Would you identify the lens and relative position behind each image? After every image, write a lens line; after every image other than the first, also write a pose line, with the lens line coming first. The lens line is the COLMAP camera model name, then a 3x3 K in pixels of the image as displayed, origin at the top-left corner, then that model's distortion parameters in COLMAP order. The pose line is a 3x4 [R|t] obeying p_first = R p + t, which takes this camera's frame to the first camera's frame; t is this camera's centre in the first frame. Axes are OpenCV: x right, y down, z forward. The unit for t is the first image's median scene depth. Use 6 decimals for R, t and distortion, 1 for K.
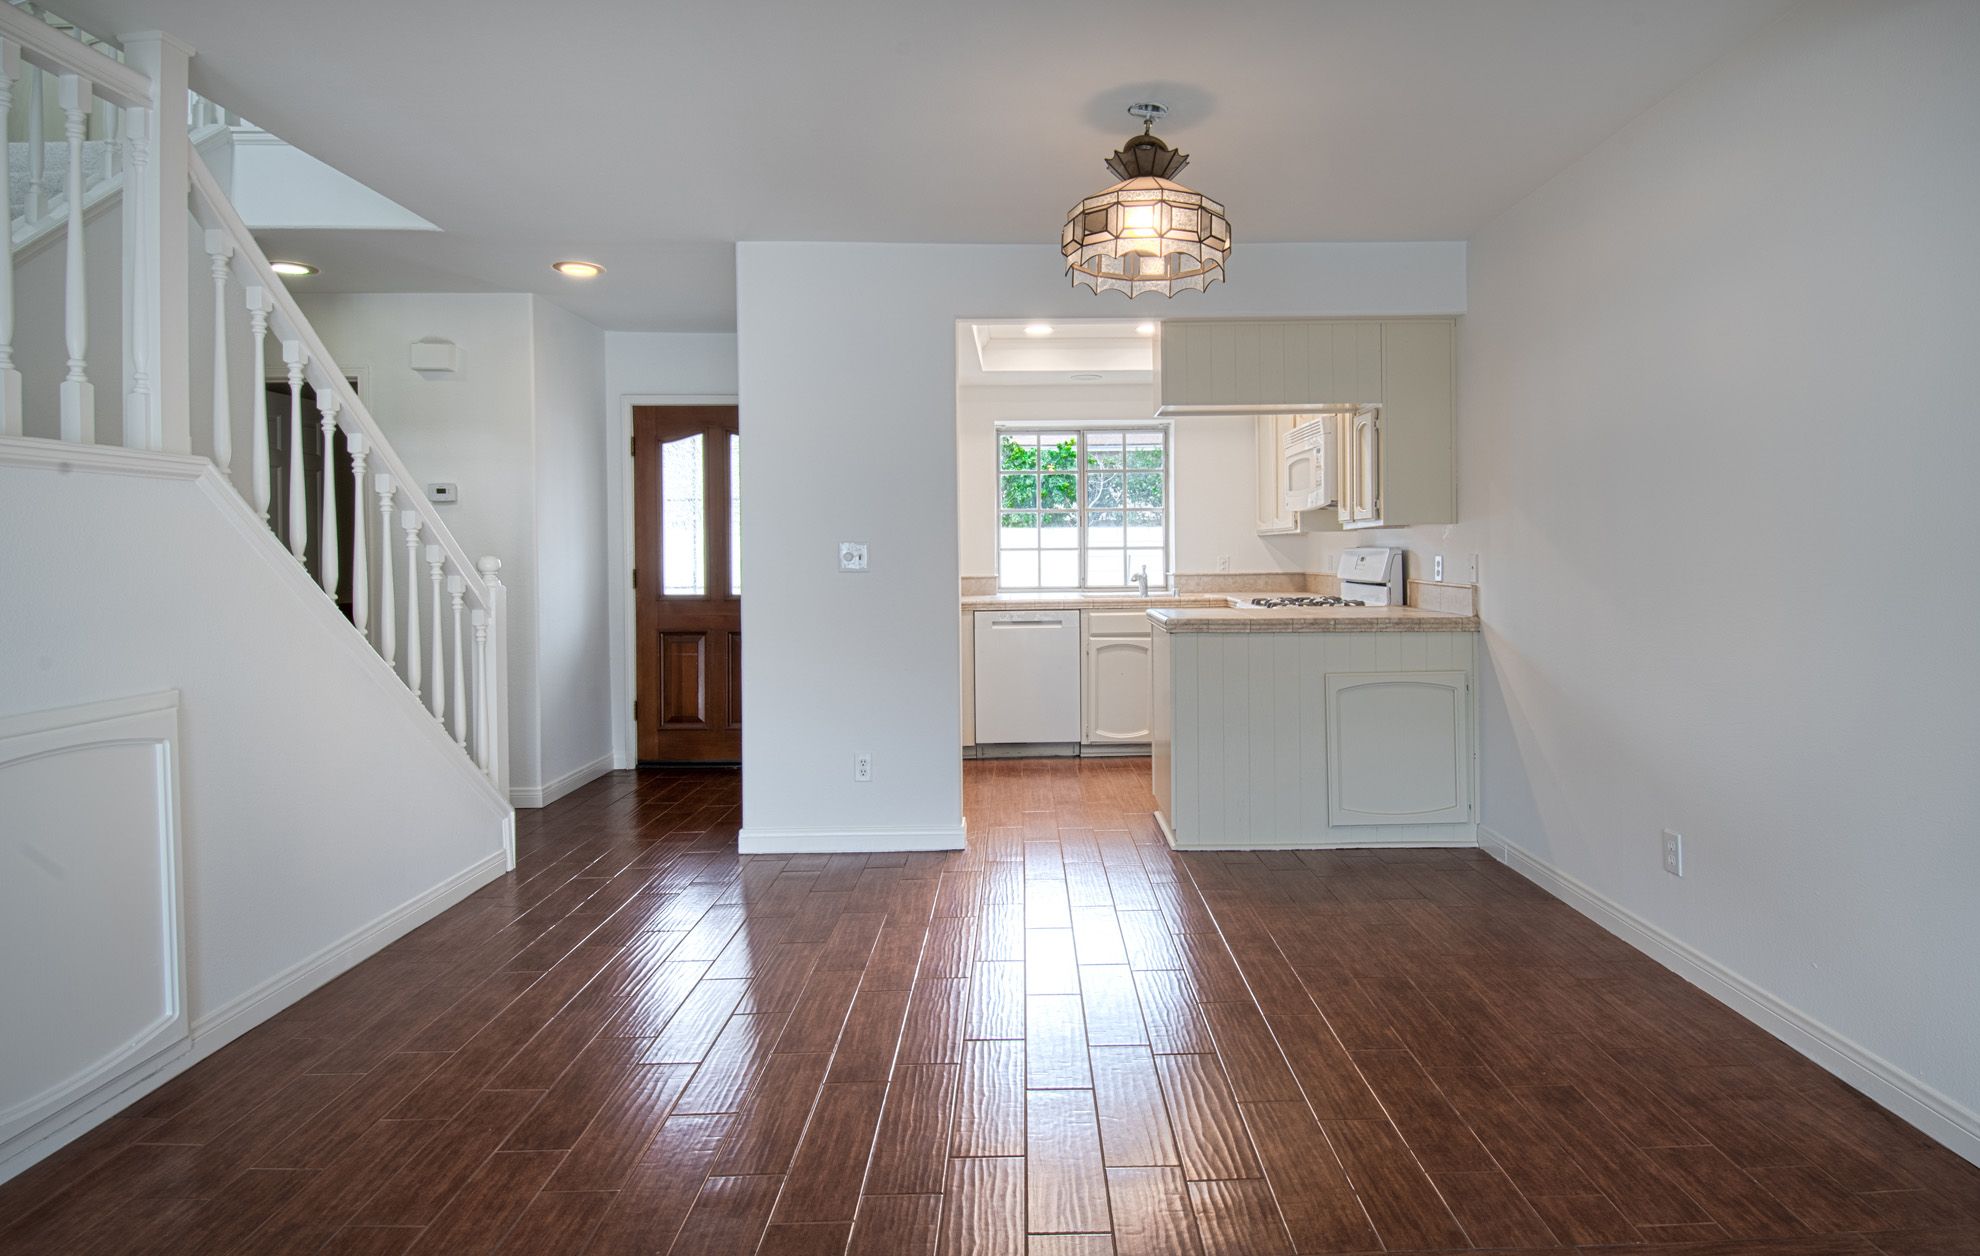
lens RADIAL K [[1137.1, 0, 1079.7], [0, 1137.1, 571.9], [0, 0, 1]] dist [0.054285, -0.070300]
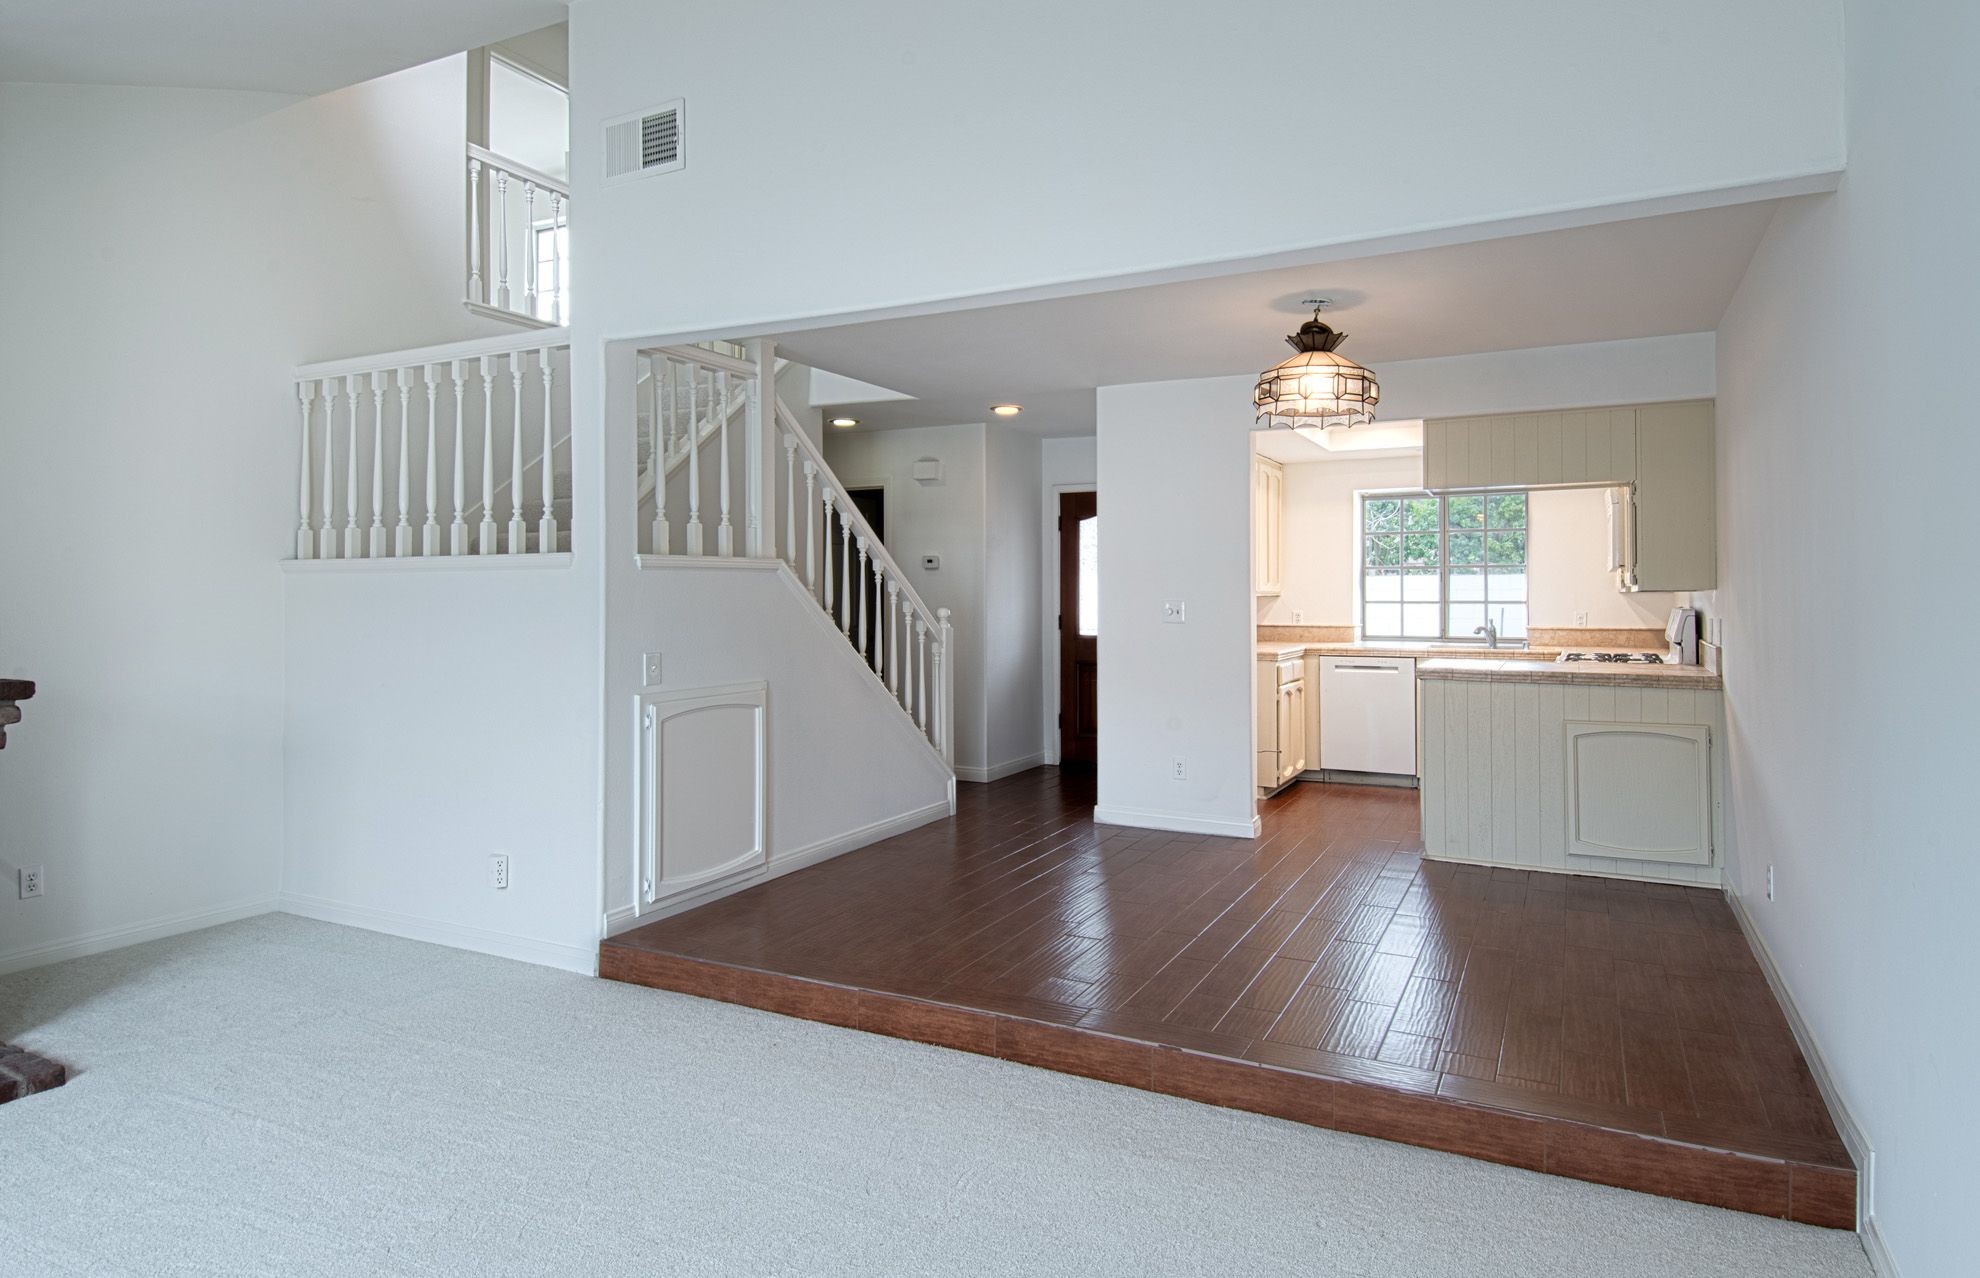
lens RADIAL K [[1119.9, 0, 996.3], [0, 1119.9, 606.3], [0, 0, 1]] dist [-0.004203, -0.002228]
pose [[0.875531, 0.014221, -0.482953, 0.254550], [-0.016497, 0.999864, -0.000465, -0.015503], [0.482880, 0.008374, 0.875646, -0.257928]]
